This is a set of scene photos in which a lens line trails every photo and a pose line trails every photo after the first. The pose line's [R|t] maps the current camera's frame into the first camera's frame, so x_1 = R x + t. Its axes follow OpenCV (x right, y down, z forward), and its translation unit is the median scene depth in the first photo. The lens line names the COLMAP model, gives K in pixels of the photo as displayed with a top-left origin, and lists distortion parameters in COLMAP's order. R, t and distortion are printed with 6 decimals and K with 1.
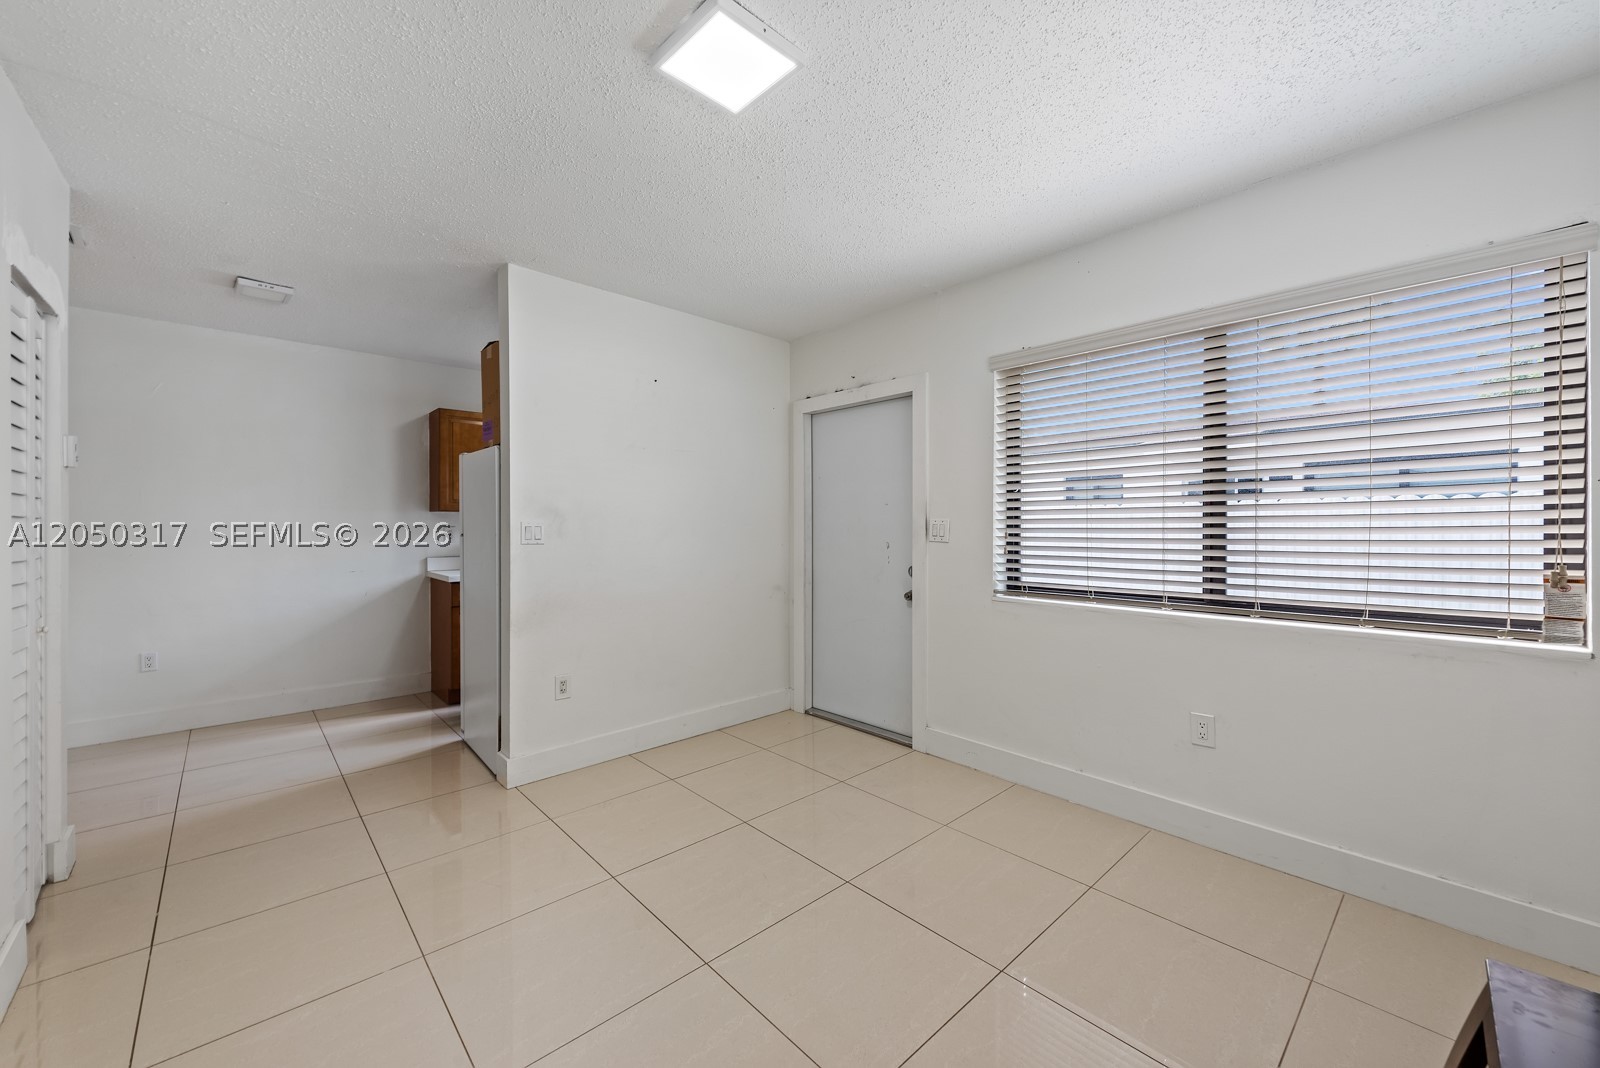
lens RADIAL K [[625.2, 0, 792.7], [0, 625.2, 528.9], [0, 0, 1]] dist [0.001757, -0.000133]
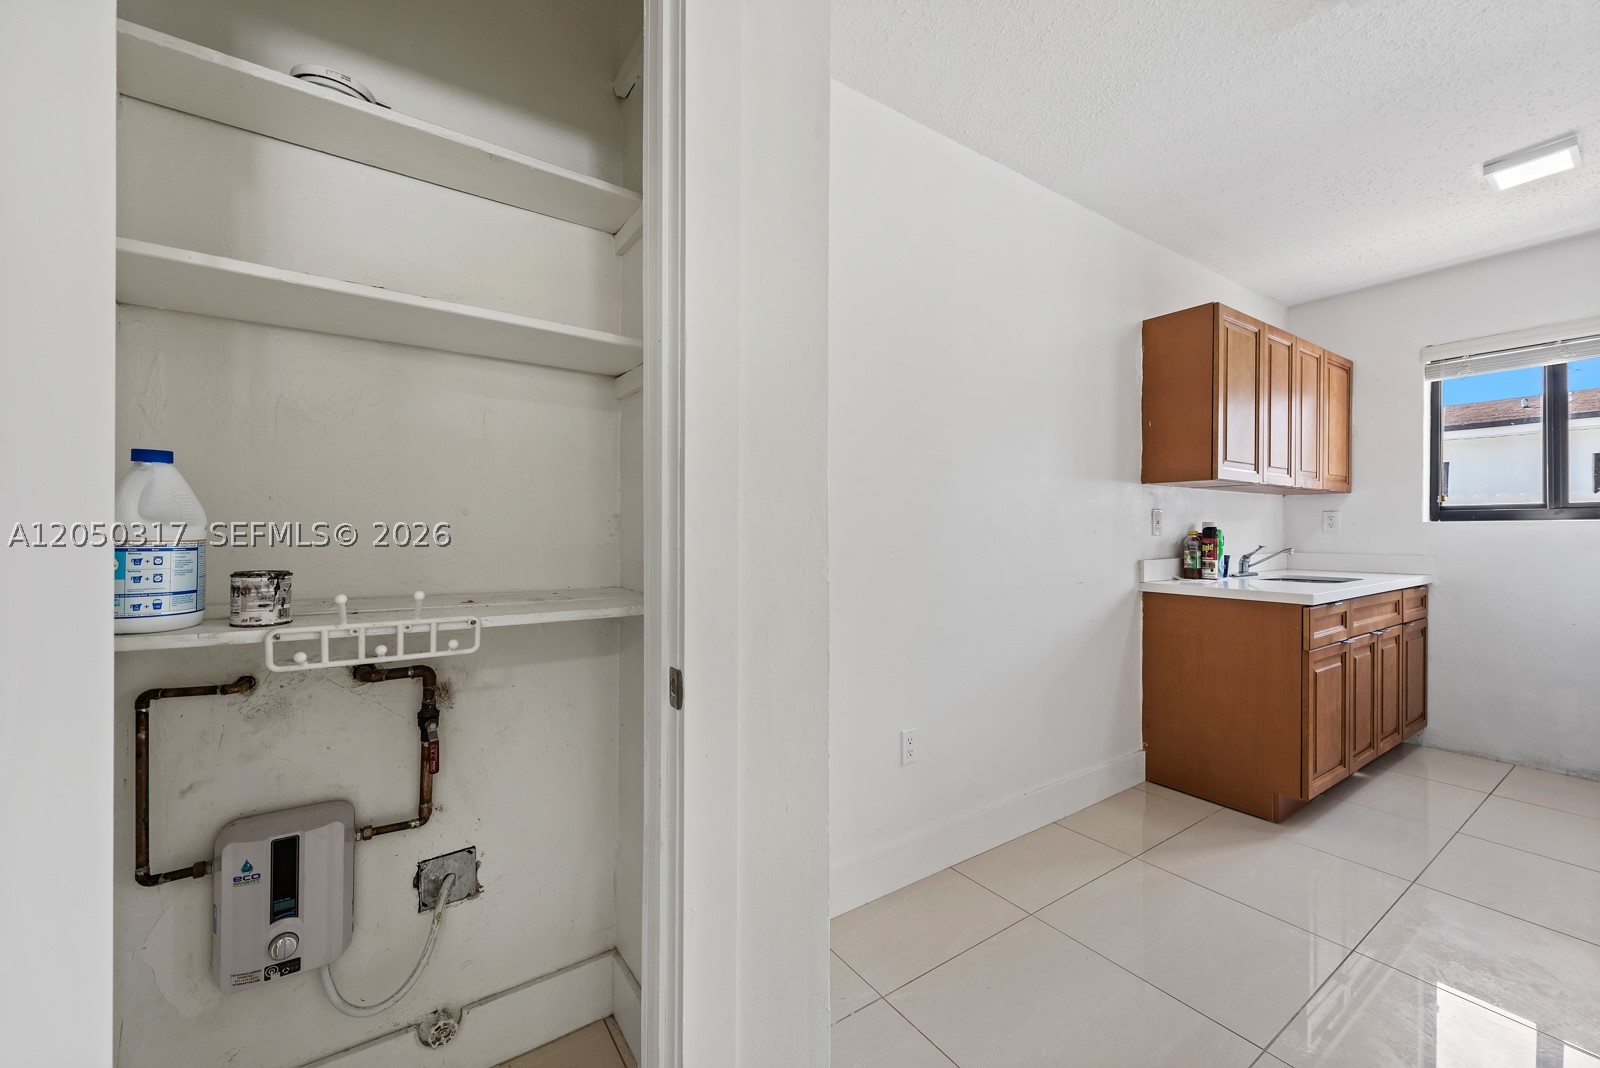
lens RADIAL K [[625.2, 0, 792.7], [0, 625.2, 528.9], [0, 0, 1]] dist [0.001757, -0.000133]
pose [[0.990778, -0.003305, -0.135455, -1.231945], [0.003548, 0.999993, 0.001548, 0.022997], [0.135449, -0.002014, 0.990782, 0.515613]]
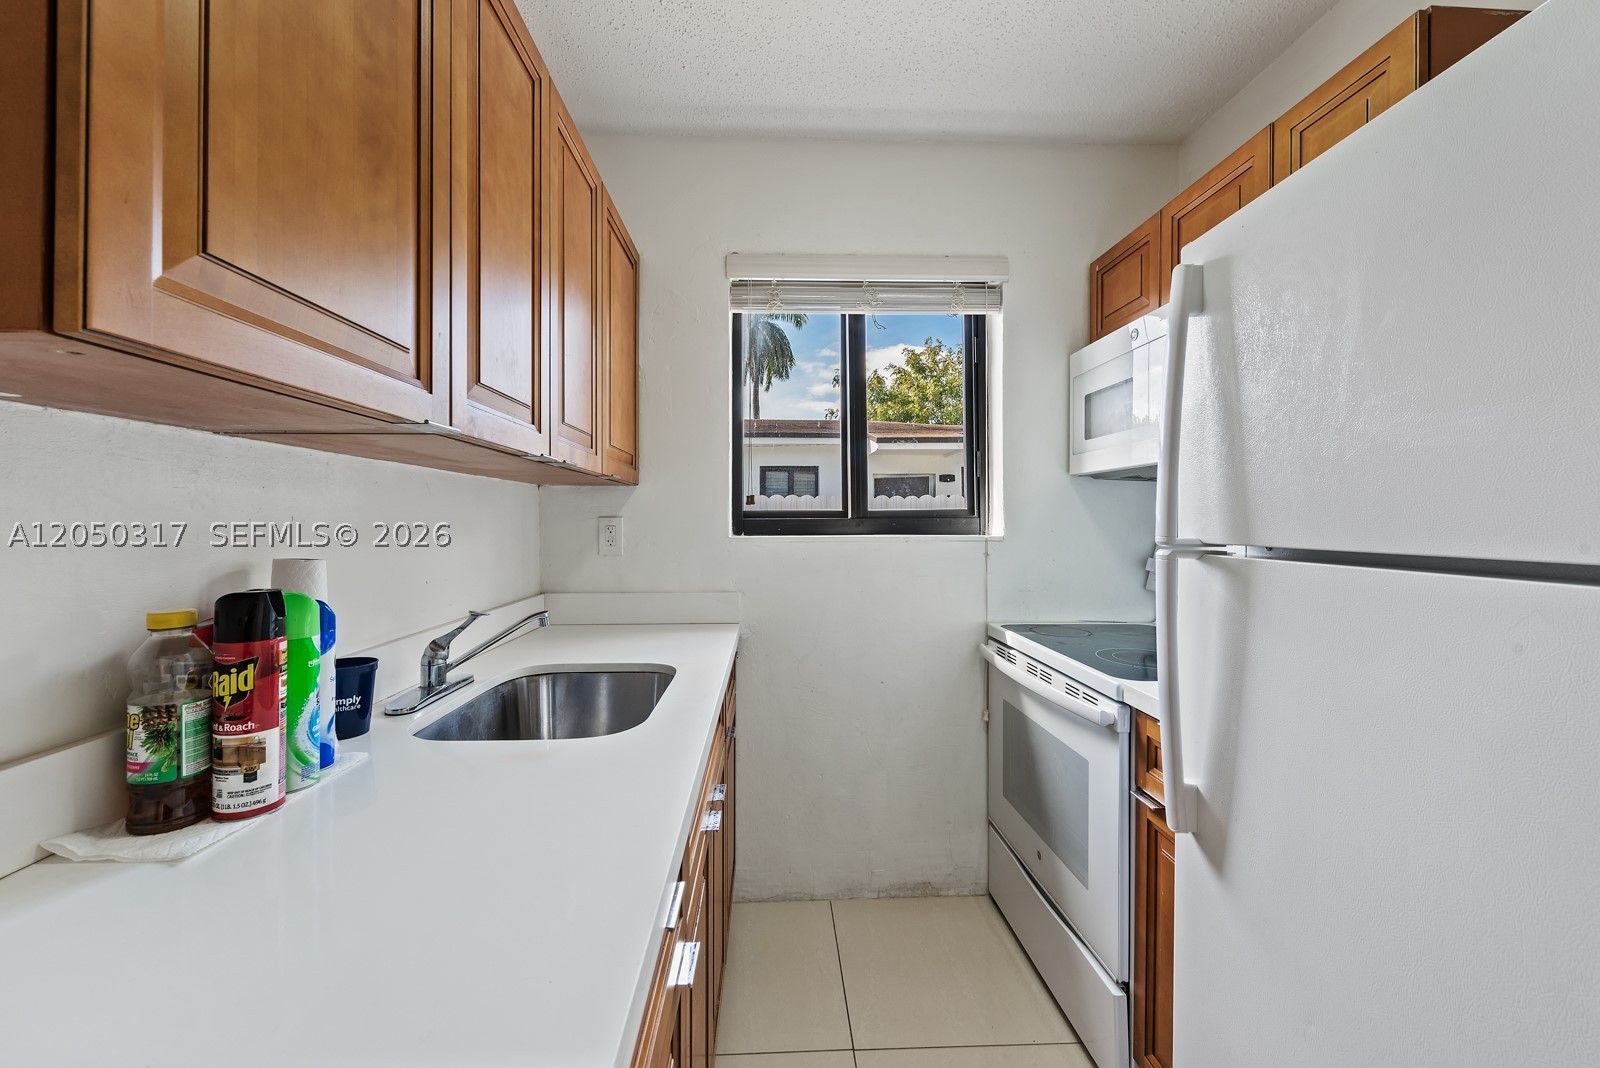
lens RADIAL K [[625.2, 0, 792.7], [0, 625.2, 528.9], [0, 0, 1]] dist [0.001757, -0.000133]
pose [[0.629997, -0.014848, 0.776456, -0.740888], [0.000449, 0.999824, 0.018755, -0.006388], [-0.776598, -0.011467, 0.629893, 1.315674]]
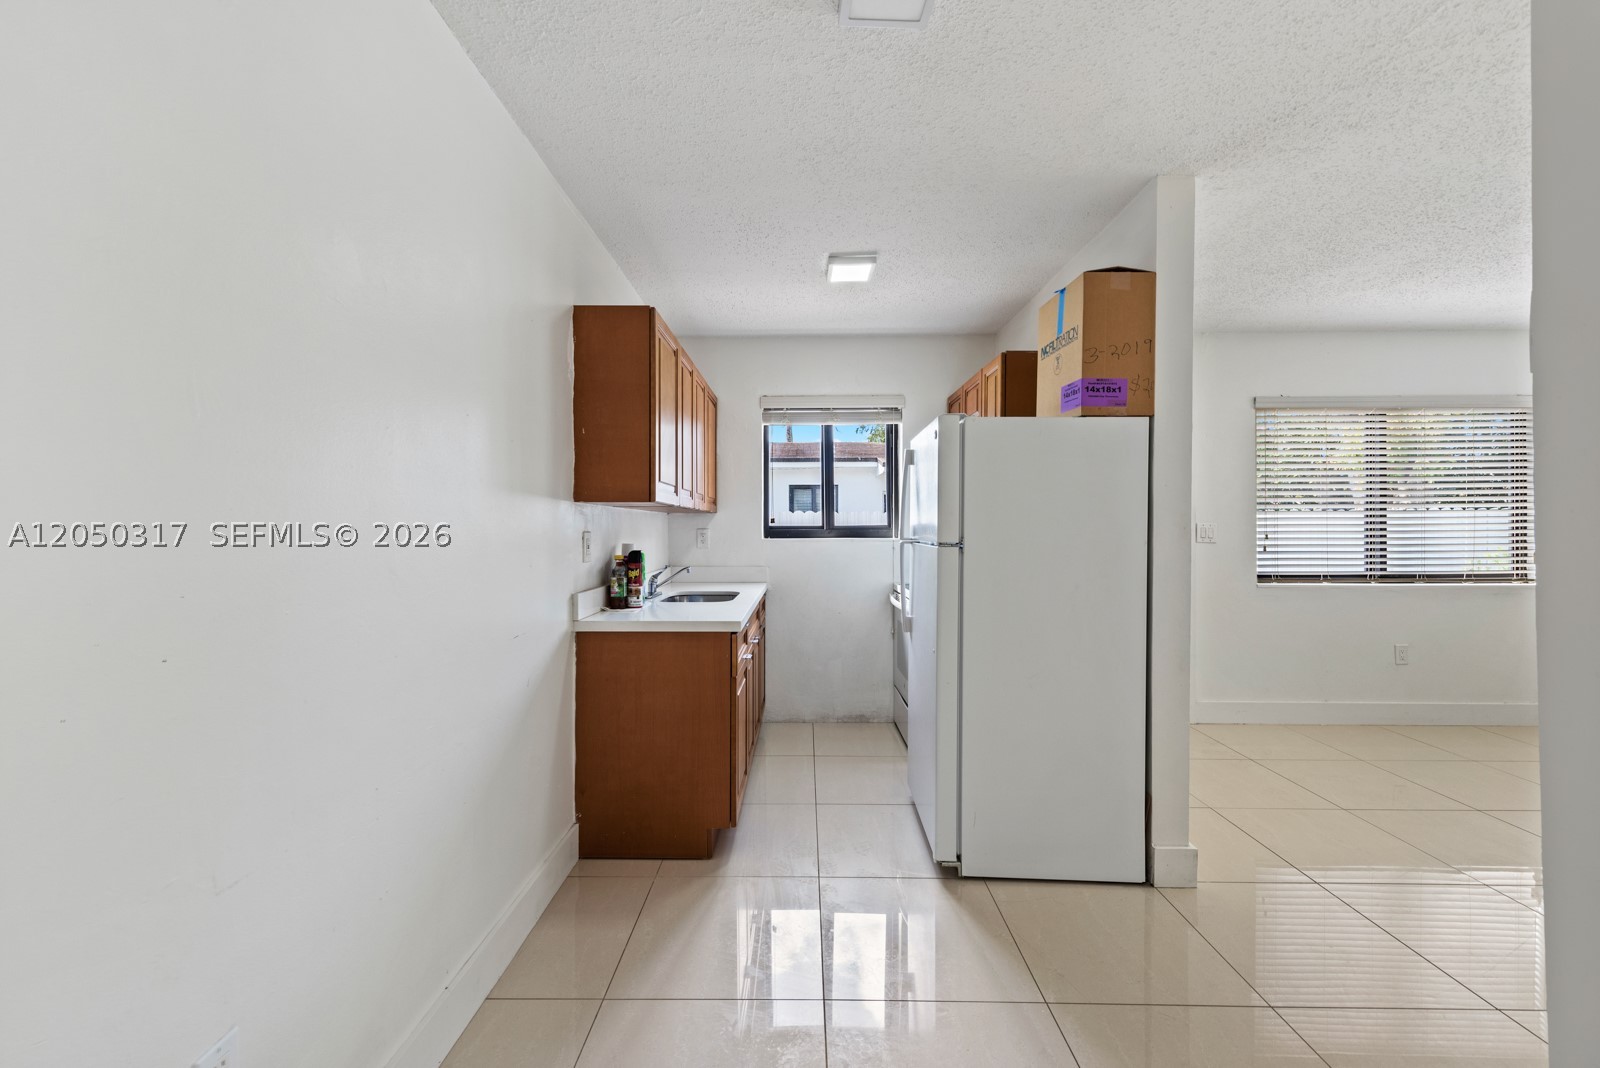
lens RADIAL K [[625.2, 0, 792.7], [0, 625.2, 528.9], [0, 0, 1]] dist [0.001757, -0.000133]
pose [[0.673770, -0.004966, 0.738924, -1.230970], [0.002373, 0.999987, 0.004557, -0.013289], [-0.738937, -0.001317, 0.673773, 0.816895]]
